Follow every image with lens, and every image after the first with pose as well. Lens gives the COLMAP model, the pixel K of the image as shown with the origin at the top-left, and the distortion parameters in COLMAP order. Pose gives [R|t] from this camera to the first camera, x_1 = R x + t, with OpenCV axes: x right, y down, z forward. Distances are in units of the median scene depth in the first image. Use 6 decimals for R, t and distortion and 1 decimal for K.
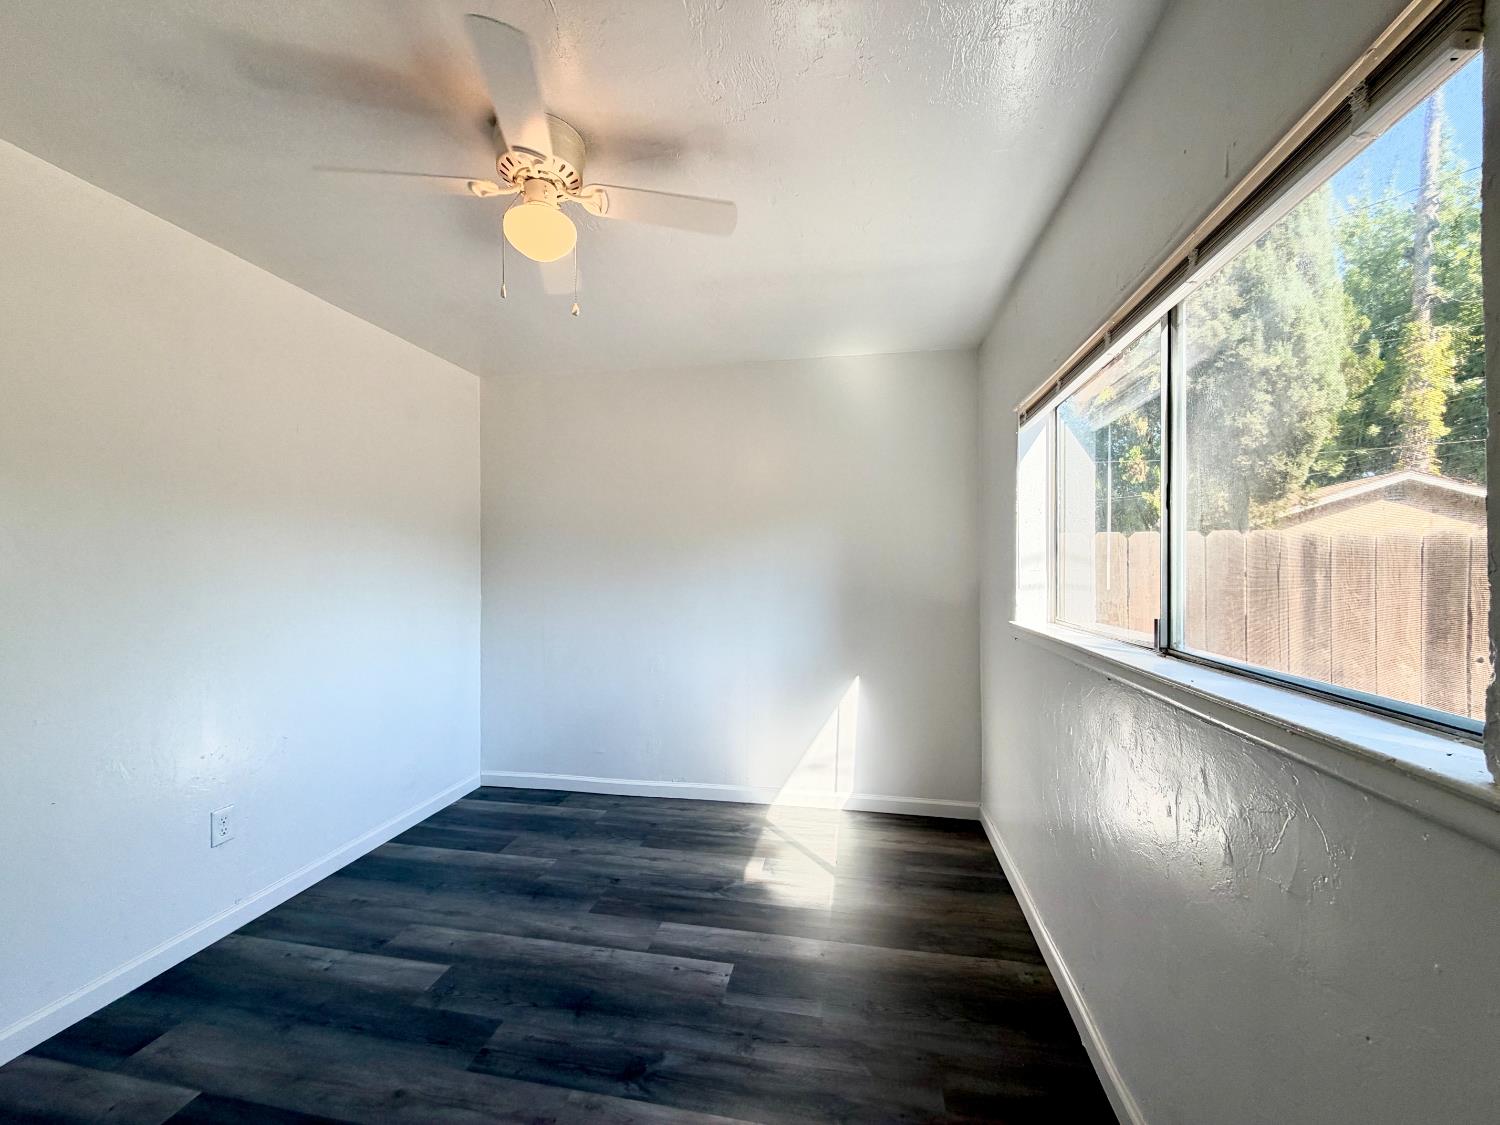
lens RADIAL K [[595.7, 0, 753.1], [0, 595.7, 560.7], [0, 0, 1]] dist [0.000315, -0.000058]
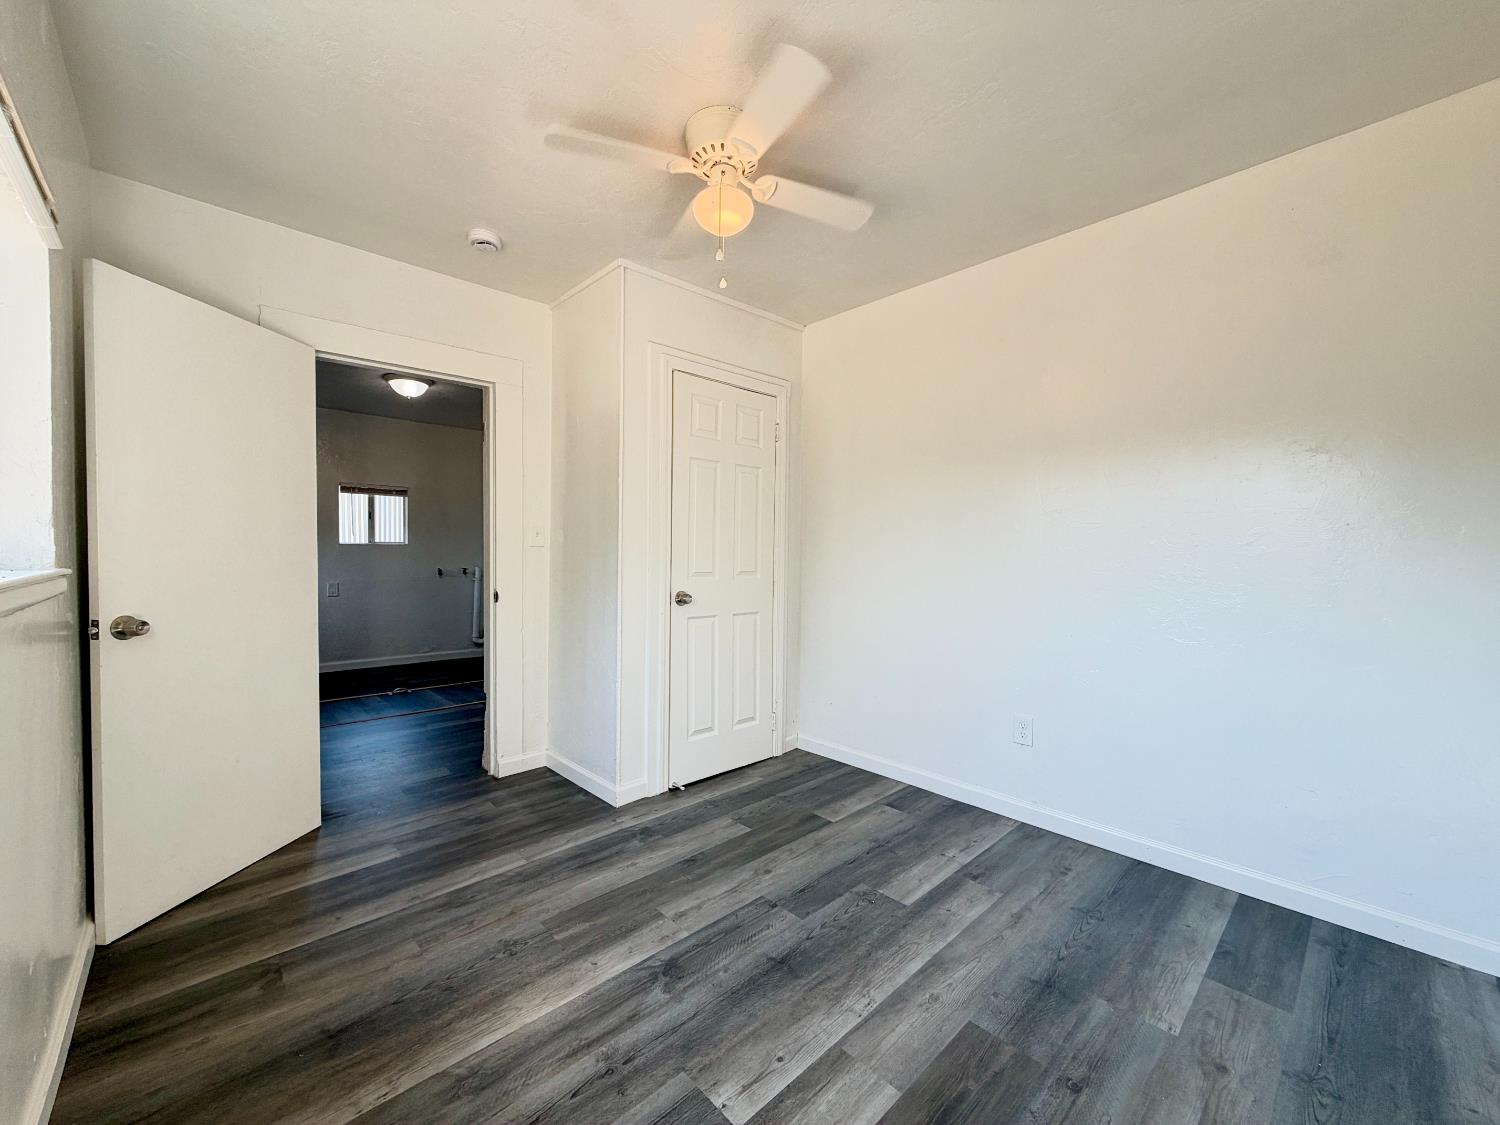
lens RADIAL K [[595.7, 0, 742.8], [0, 595.7, 555.5], [0, 0, 1]] dist [0.000315, -0.000058]
pose [[-0.598052, 0.001923, -0.801455, 0.446101], [-0.000092, 0.999997, 0.002468, 0.094750], [0.801458, 0.001550, -0.598050, 1.358614]]
